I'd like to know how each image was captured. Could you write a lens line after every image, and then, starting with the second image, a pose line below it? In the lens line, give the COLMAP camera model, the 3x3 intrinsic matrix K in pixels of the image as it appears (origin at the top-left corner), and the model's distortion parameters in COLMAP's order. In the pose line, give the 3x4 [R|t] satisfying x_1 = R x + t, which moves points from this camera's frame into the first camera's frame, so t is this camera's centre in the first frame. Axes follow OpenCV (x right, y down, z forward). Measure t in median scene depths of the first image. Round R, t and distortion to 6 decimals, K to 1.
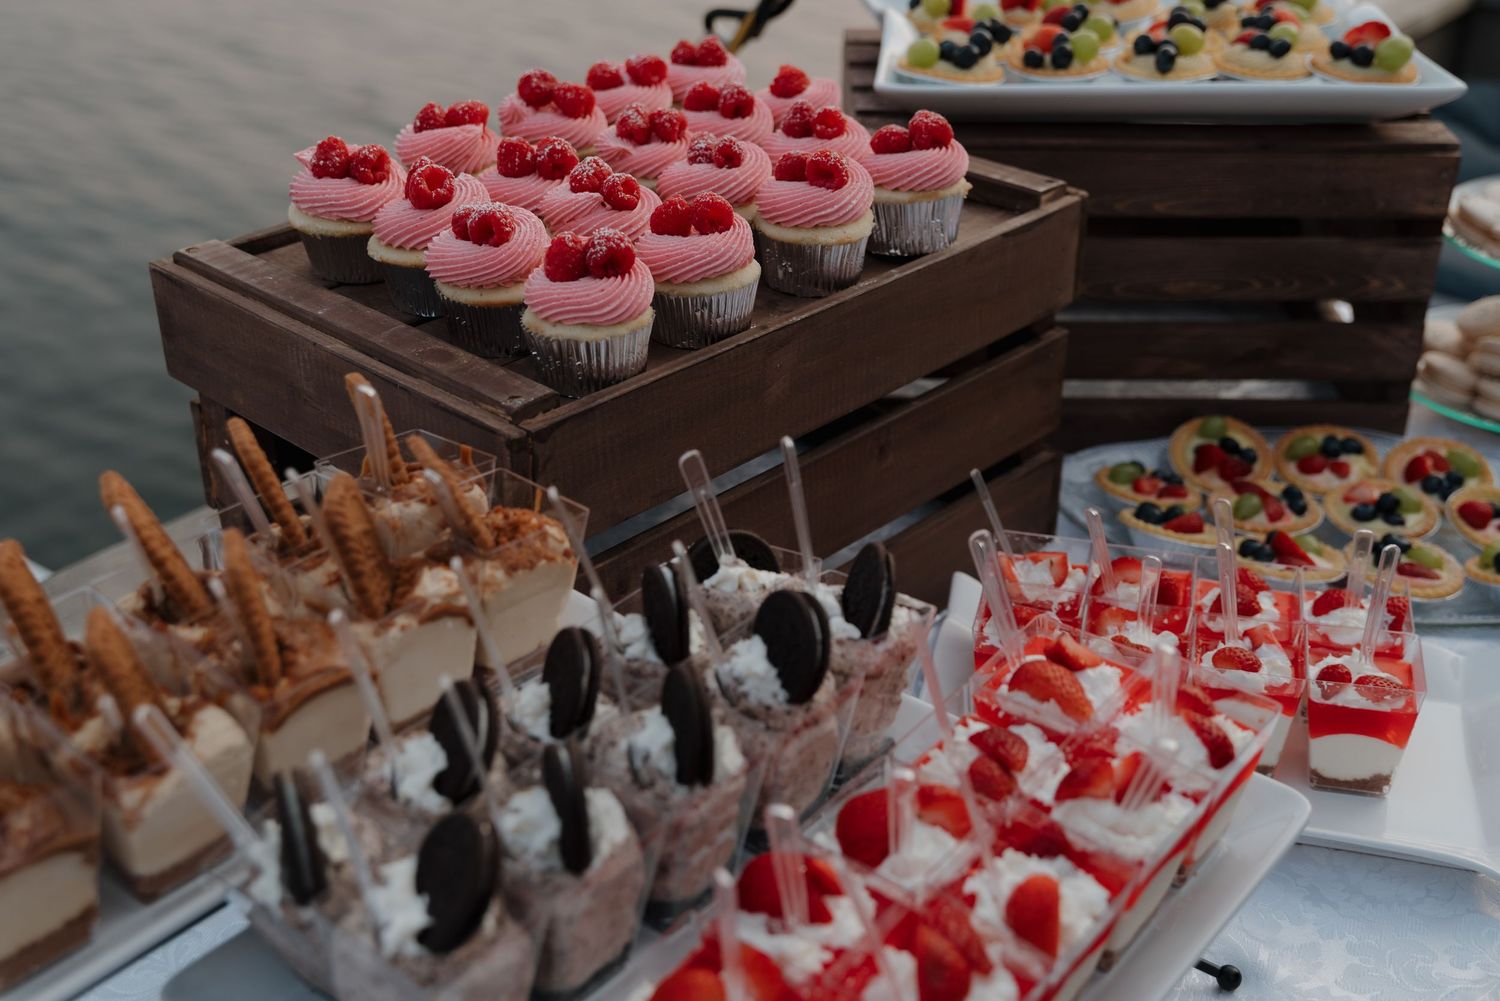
lens RADIAL K [[1791.0, 0, 750.0], [0, 1791.0, 500.5], [0, 0, 1]] dist [0.012763, 0.047590]
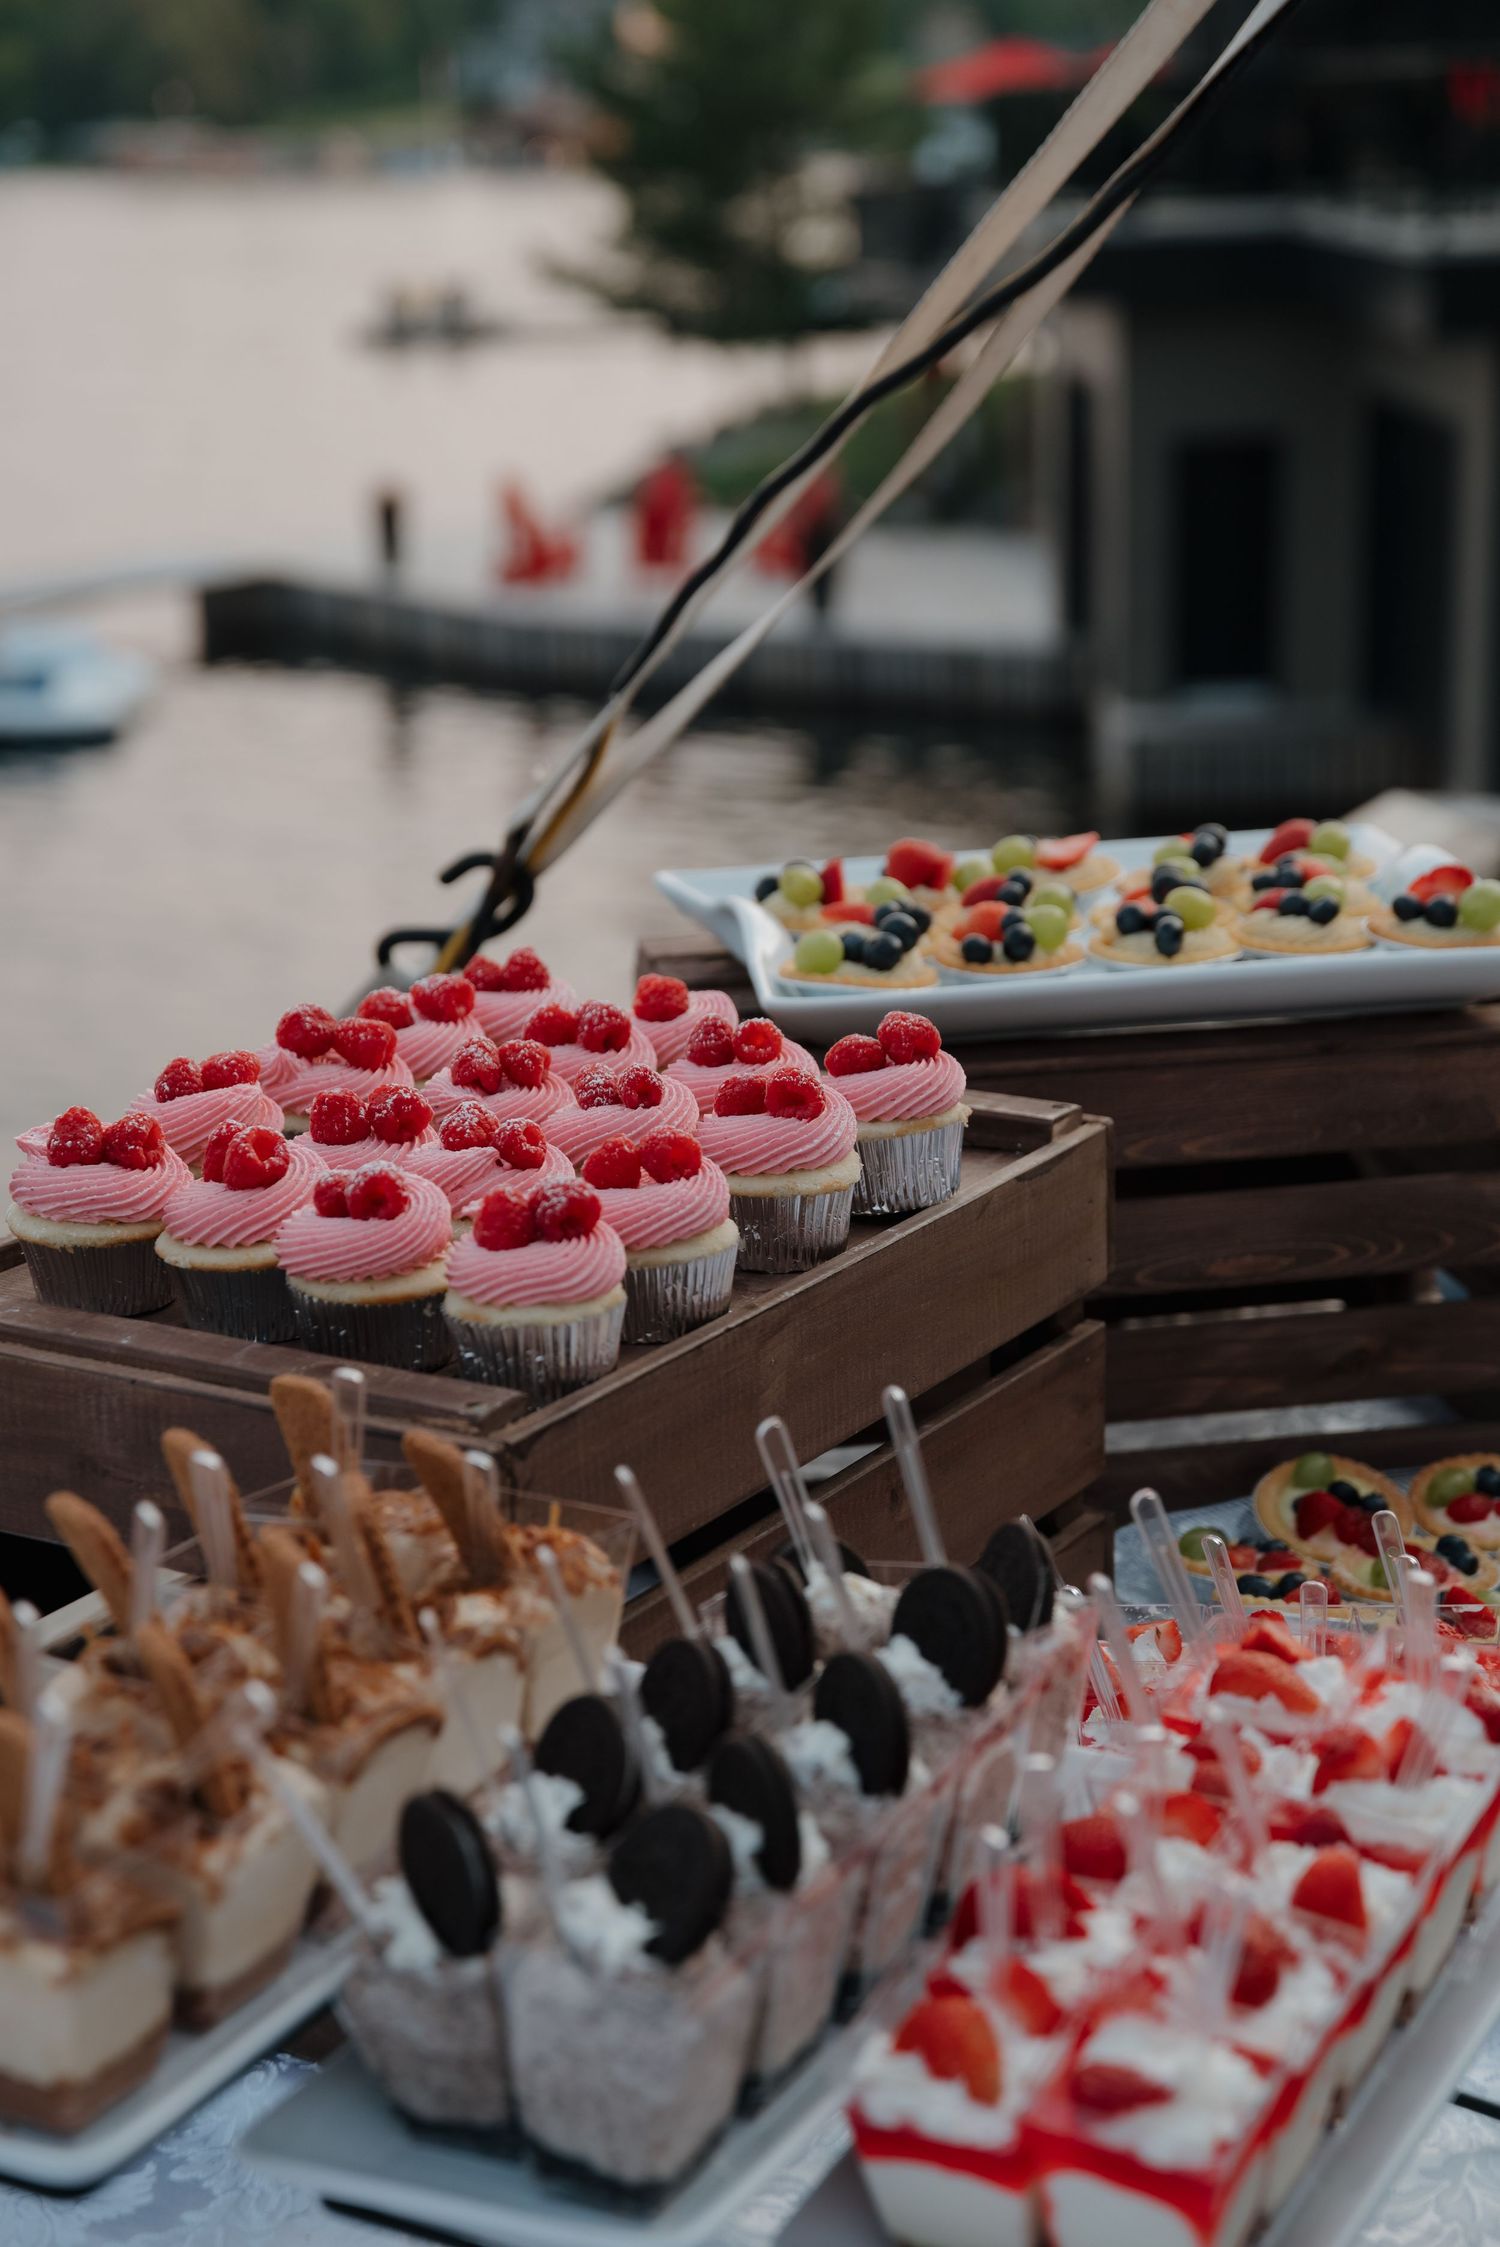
lens RADIAL K [[3923.1, 0, 750.0], [0, 3923.1, 1123.5], [0, 0, 1]] dist [0.194972, 0.004260]
pose [[0.978989, -0.078521, 0.188188, -0.248719], [0.119913, 0.968134, -0.219859, 0.156290], [-0.164927, 0.237806, 0.957208, -0.457731]]
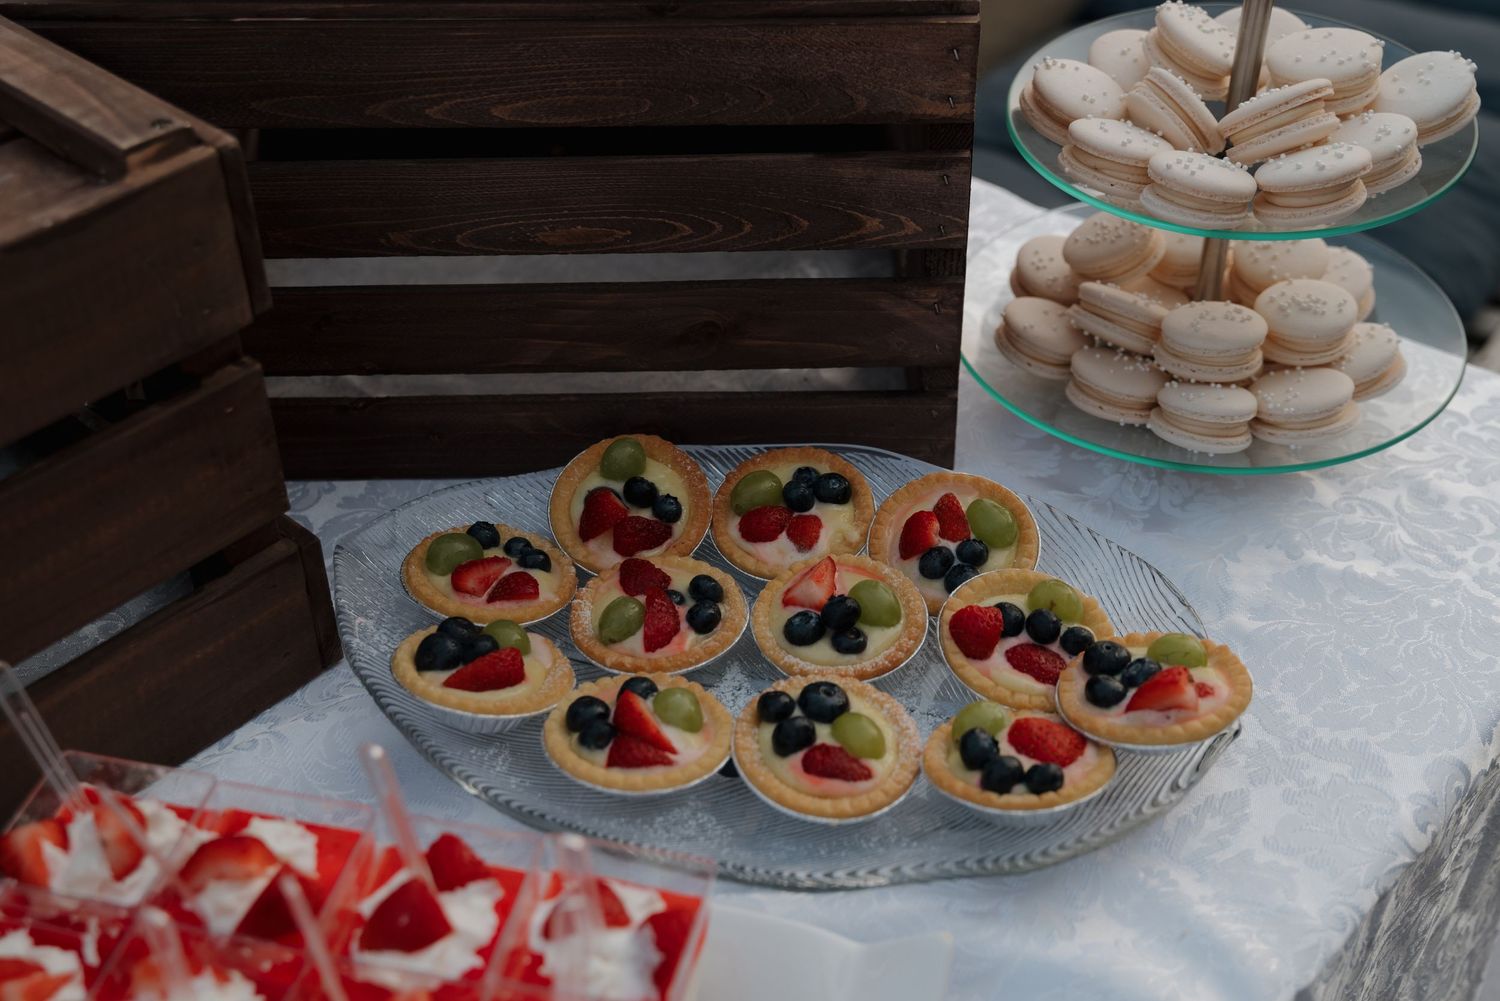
lens RADIAL K [[1881.3, 0, 750.0], [0, 1881.3, 500.5], [0, 0, 1]] dist [0.019058, 0.058896]
pose [[0.999764, -0.021687, -0.001032, 0.368728], [0.021564, 0.986324, 0.163400, -0.162046], [-0.002525, -0.163384, 0.986559, 0.417126]]
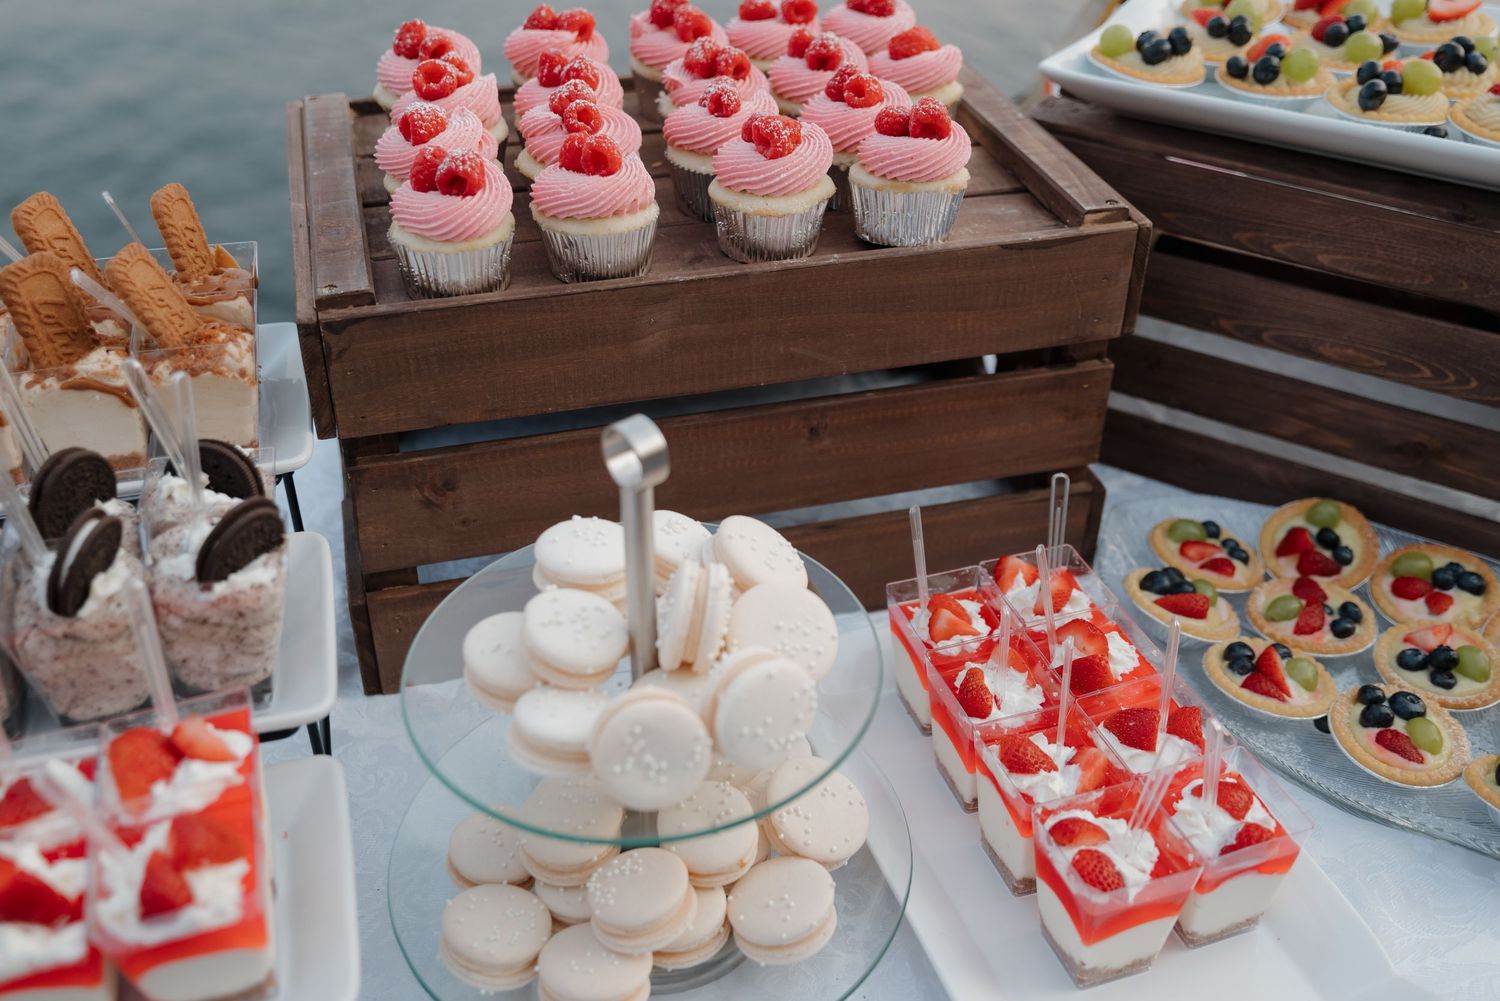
lens RADIAL K [[1508.0, 0, 750.0], [0, 1508.0, 500.5], [0, 0, 1]] dist [-0.034888, 0.086459]
pose [[0.853873, 0.300610, -0.424893, 0.401730], [-0.255459, 0.953306, 0.161084, -0.114918], [0.453477, -0.029003, 0.890796, 0.241435]]
